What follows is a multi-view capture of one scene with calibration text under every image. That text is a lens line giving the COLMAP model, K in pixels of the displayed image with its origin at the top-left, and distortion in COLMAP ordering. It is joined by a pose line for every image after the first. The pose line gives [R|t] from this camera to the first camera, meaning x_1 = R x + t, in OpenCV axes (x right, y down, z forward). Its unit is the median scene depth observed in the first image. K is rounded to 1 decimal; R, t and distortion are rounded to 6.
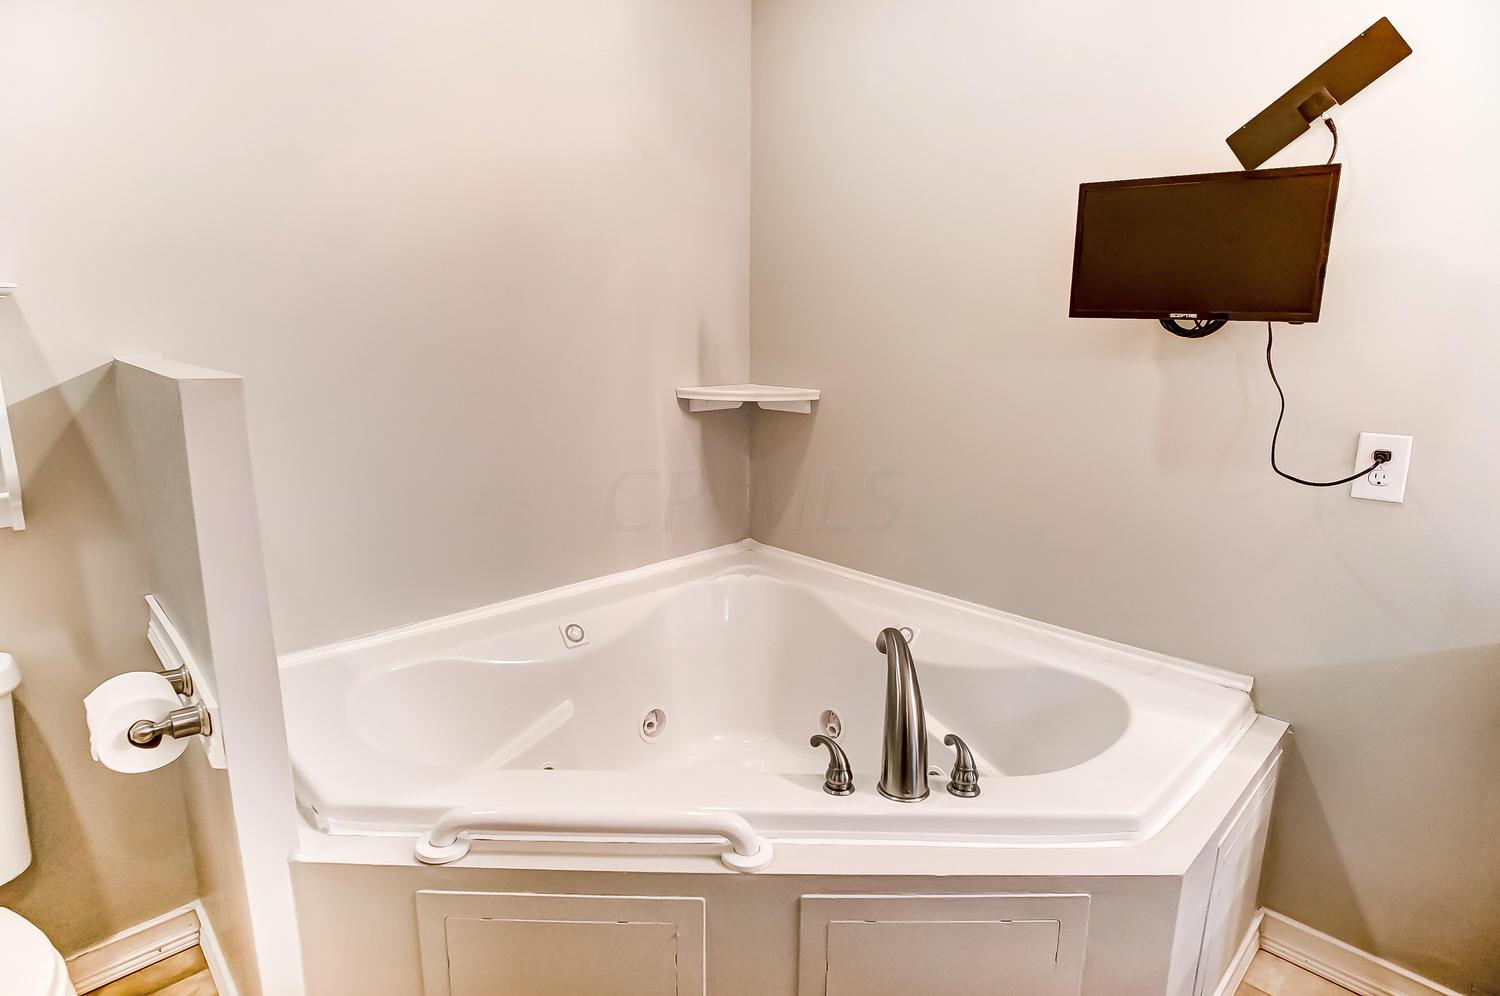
lens RADIAL K [[810.4, 0, 752.3], [0, 810.4, 486.5], [0, 0, 1]] dist [-0.024967, 0.000355]
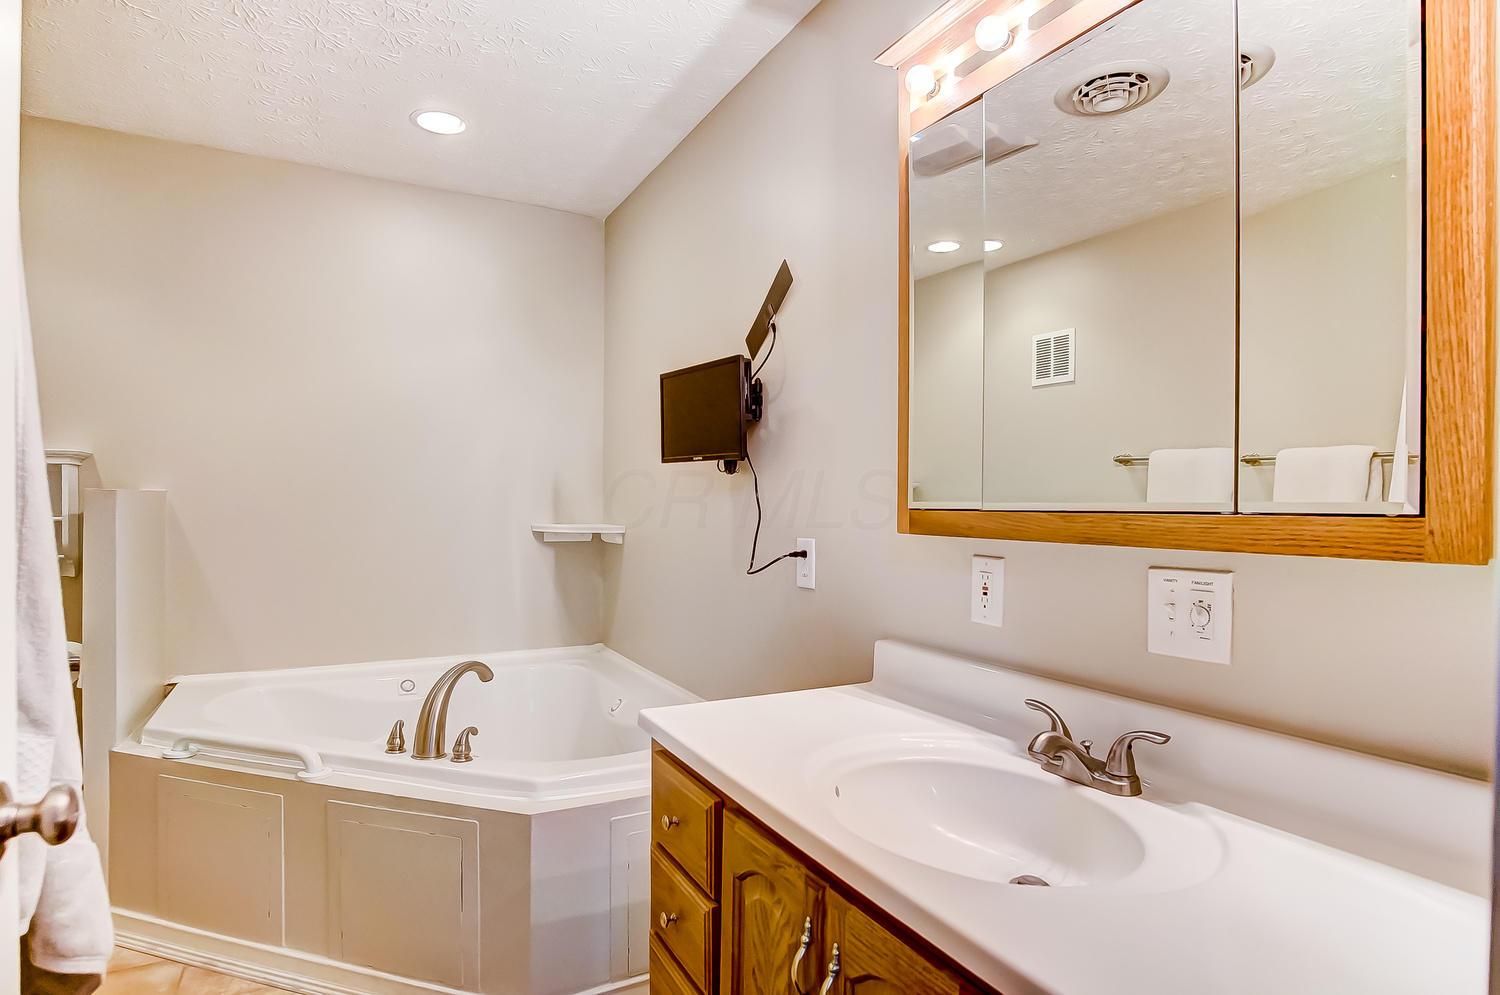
lens RADIAL K [[810.4, 0, 745.0], [0, 810.4, 499.9], [0, 0, 1]] dist [-0.024967, 0.000355]
pose [[0.960495, -0.001963, -0.278292, 0.638028], [-0.054010, 0.979648, -0.193323, 0.086279], [0.273007, 0.200716, 0.940840, -0.208964]]
